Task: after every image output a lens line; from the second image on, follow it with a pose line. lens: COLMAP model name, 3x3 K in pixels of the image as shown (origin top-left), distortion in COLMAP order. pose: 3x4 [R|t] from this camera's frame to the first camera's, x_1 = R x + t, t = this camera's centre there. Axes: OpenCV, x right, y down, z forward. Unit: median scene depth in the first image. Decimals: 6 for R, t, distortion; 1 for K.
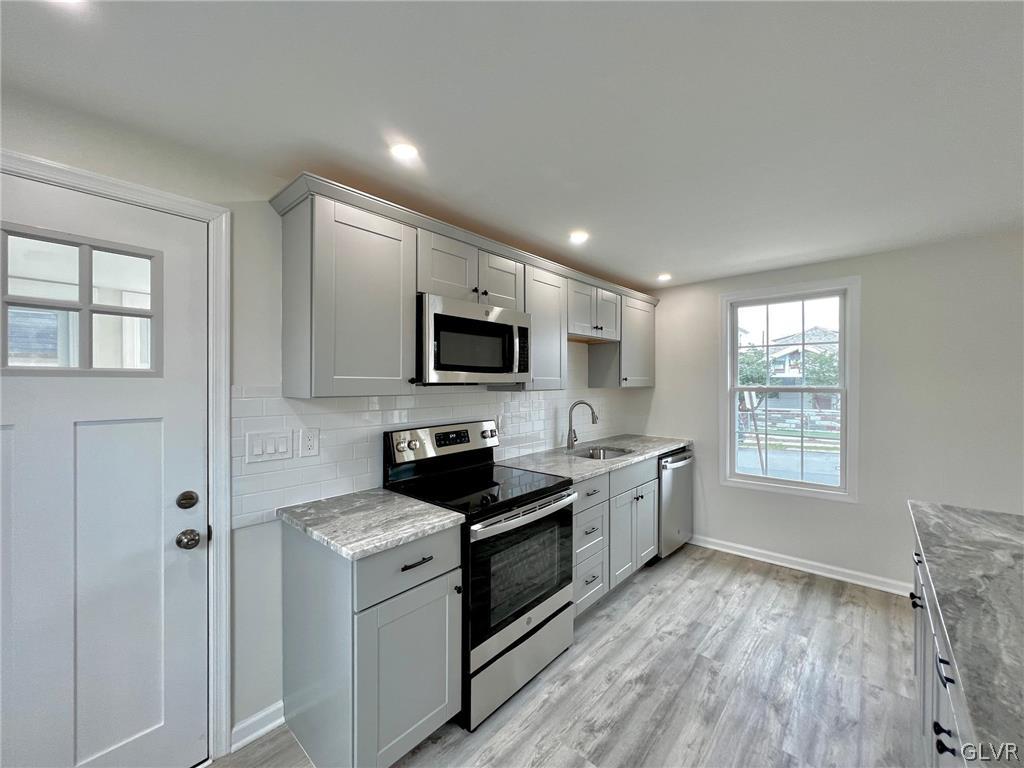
lens RADIAL K [[409.4, 0, 509.9], [0, 409.4, 385.5], [0, 0, 1]] dist [0.002386, -0.000347]
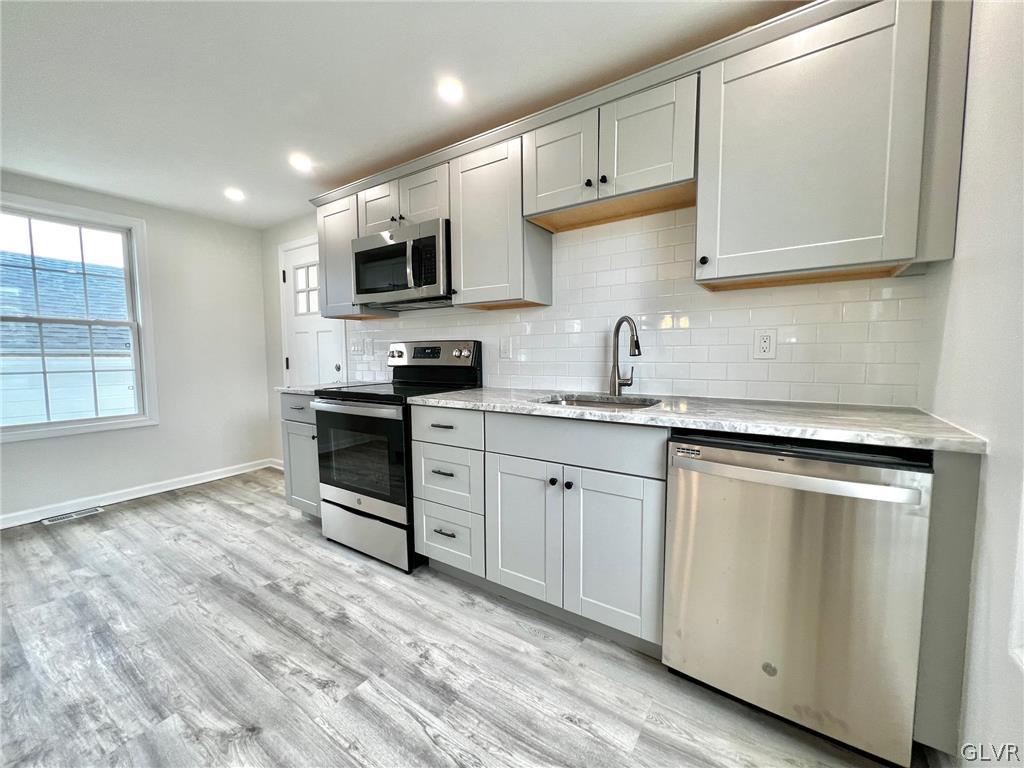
lens RADIAL K [[409.4, 0, 510.3], [0, 409.4, 382.7], [0, 0, 1]] dist [0.002386, -0.000347]
pose [[0.132895, 0.074195, -0.988349, 1.239585], [0.004308, 0.997141, 0.075434, 0.149918], [0.991121, -0.014283, 0.132196, 1.284189]]
